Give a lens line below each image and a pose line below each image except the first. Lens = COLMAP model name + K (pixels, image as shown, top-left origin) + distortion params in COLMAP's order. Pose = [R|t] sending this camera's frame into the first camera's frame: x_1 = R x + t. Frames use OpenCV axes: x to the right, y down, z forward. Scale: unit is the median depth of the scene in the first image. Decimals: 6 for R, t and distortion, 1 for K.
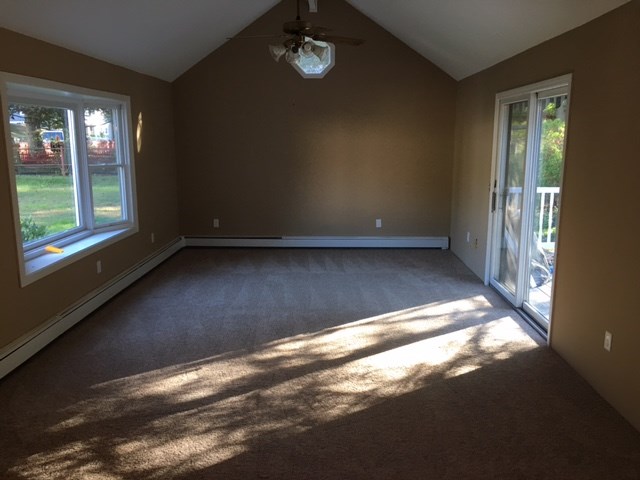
lens RADIAL K [[551.1, 0, 320.7], [0, 551.1, 237.6], [0, 0, 1]] dist [0.036166, -0.013708]
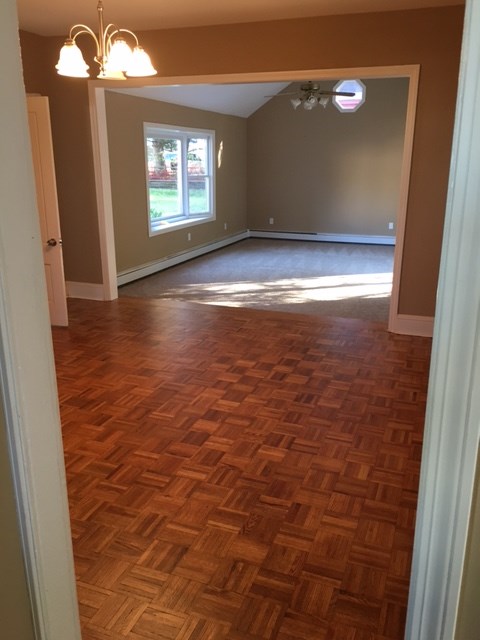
lens RADIAL K [[551.1, 0, 243.5], [0, 551.1, 319.5], [0, 0, 1]] dist [0.036166, -0.013708]
pose [[0.948097, 0.094391, -0.303647, 0.246203], [-0.062474, 0.991608, 0.113181, 0.086859], [0.311782, -0.088337, 0.946038, -0.473624]]
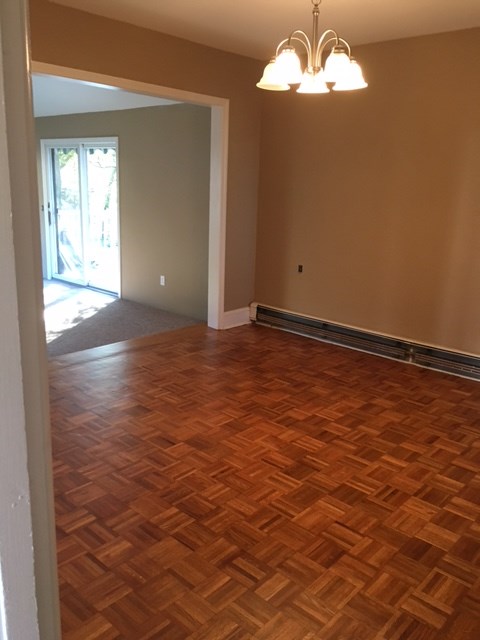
lens RADIAL K [[551.1, 0, 241.3], [0, 551.1, 322.3], [0, 0, 1]] dist [0.036166, -0.013708]
pose [[0.636908, -0.167480, 0.752528, -0.436872], [0.103948, 0.985860, 0.131432, 0.056111], [-0.763900, -0.005486, 0.645312, -0.260630]]
